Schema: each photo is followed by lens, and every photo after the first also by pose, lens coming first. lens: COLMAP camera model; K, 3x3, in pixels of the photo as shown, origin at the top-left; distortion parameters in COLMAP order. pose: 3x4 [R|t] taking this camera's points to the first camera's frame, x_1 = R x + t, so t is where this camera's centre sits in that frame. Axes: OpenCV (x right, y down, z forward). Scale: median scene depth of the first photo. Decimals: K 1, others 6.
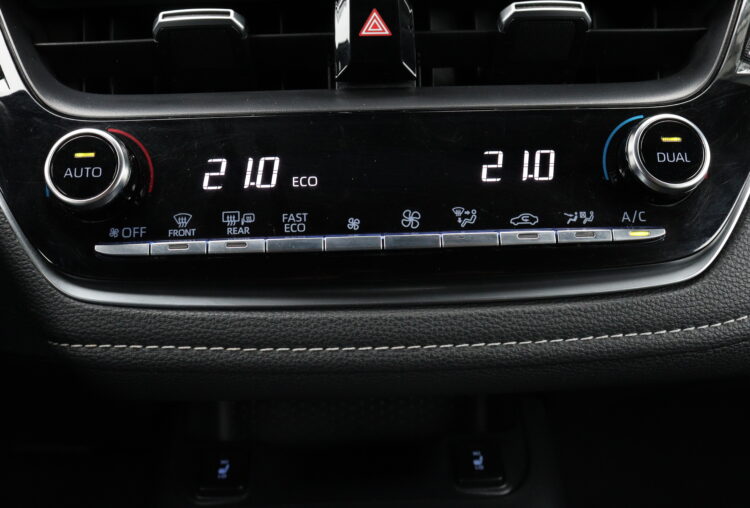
lens RADIAL K [[741.4, 0, 377.9], [0, 741.4, 253.7], [0, 0, 1]] dist [-0.100137, 0.000000]
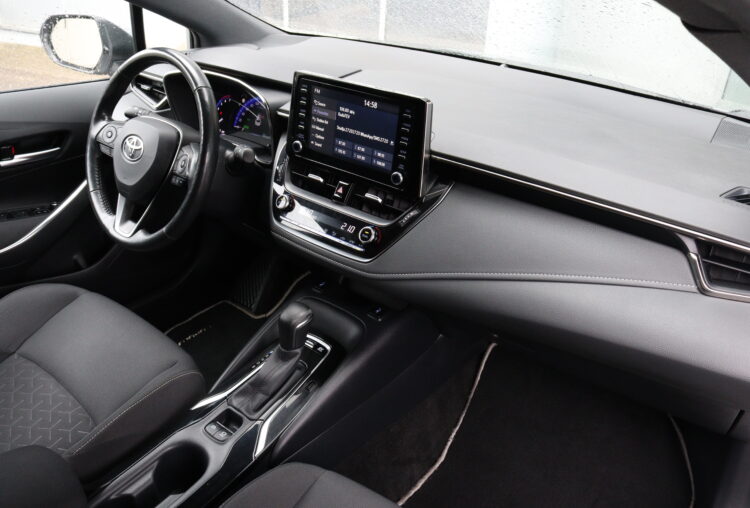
lens RADIAL K [[624.1, 0, 377.3], [0, 624.1, 254.6], [0, 0, 1]] dist [-0.175290, 0.140085]
pose [[0.764901, 0.348599, -0.541669, 2.653251], [-0.319432, 0.935504, 0.150982, -0.643294], [0.559366, 0.057540, 0.826921, -2.291295]]
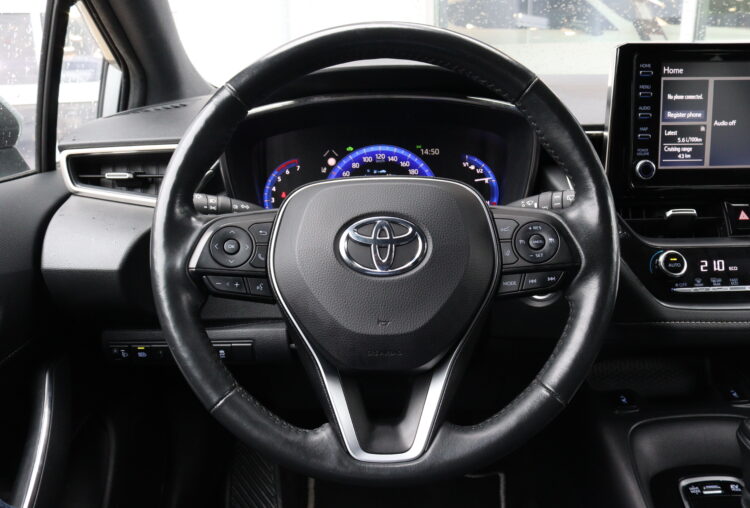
lens RADIAL K [[624.1, 0, 377.0], [0, 624.1, 250.7], [0, 0, 1]] dist [-0.175290, 0.140085]
pose [[0.999033, -0.000537, -0.043973, -1.463445], [-0.005624, 0.990157, -0.139846, 0.182930], [0.043615, 0.139958, 0.989196, -1.510182]]
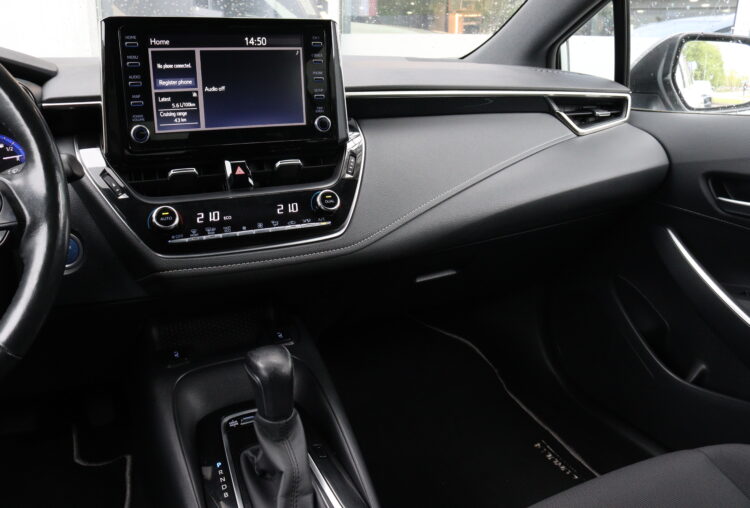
lens RADIAL K [[624.1, 0, 374.6], [0, 624.1, 252.2], [0, 0, 1]] dist [-0.175290, 0.140085]
pose [[0.914618, -0.102430, 0.391129, -0.607274], [0.152602, 0.983283, -0.099339, 0.442490], [-0.374415, 0.150544, 0.914959, -1.819244]]
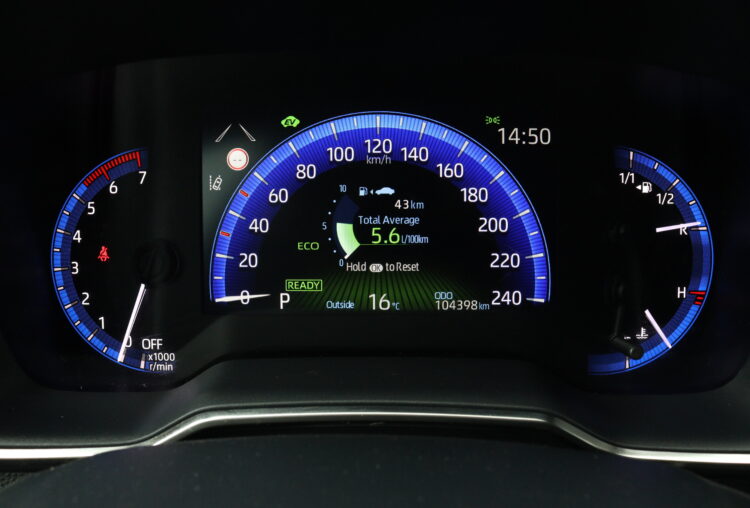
lens RADIAL K [[624.1, 0, 377.4], [0, 624.1, 251.0], [0, 0, 1]] dist [-0.175290, 0.140085]
pose [[0.998443, 0.027108, -0.048745, -1.531608], [-0.026922, 0.999628, 0.004481, -0.571698], [0.048849, -0.003162, 0.998801, 0.514540]]
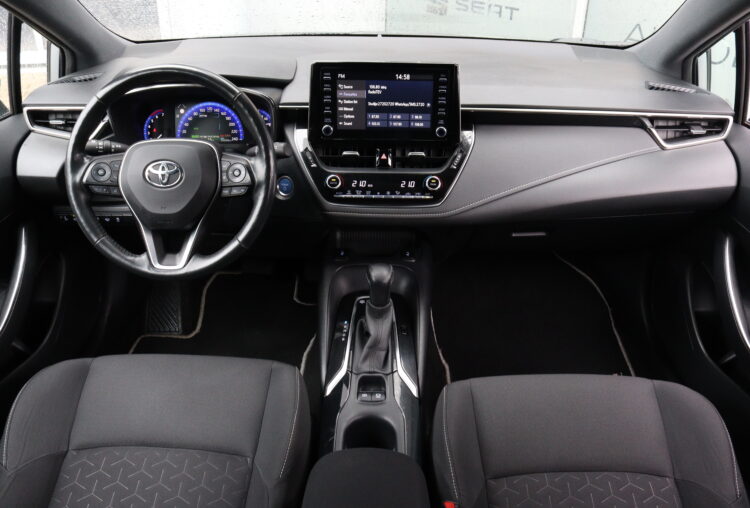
lens RADIAL K [[624.1, 0, 377.9], [0, 624.1, 251.8], [0, 0, 1]] dist [-0.175290, 0.140085]
pose [[0.998637, 0.043502, -0.028827, 0.122436], [-0.041302, 0.996478, 0.072983, 0.059926], [0.031900, -0.071693, 0.996916, -3.863968]]
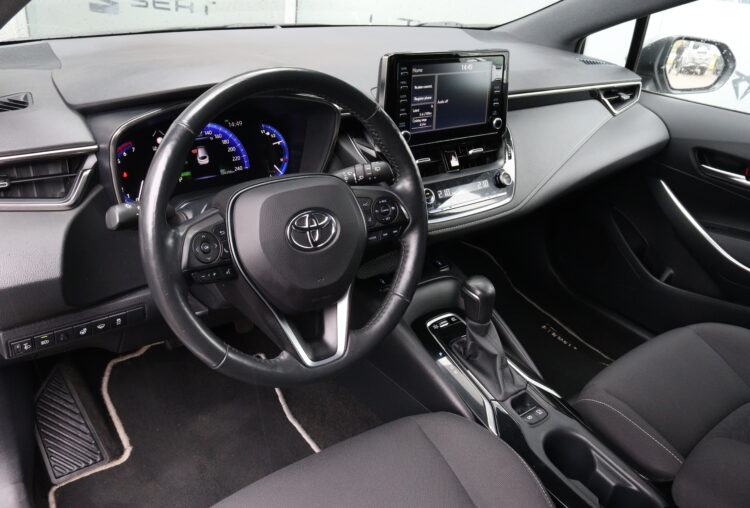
lens RADIAL K [[624.1, 0, 376.3], [0, 624.1, 248.4], [0, 0, 1]] dist [-0.175290, 0.140085]
pose [[0.808778, -0.194126, 0.555151, -2.959156], [0.158484, 0.980973, 0.112139, -0.288340], [-0.566357, -0.002713, 0.824155, -2.188904]]
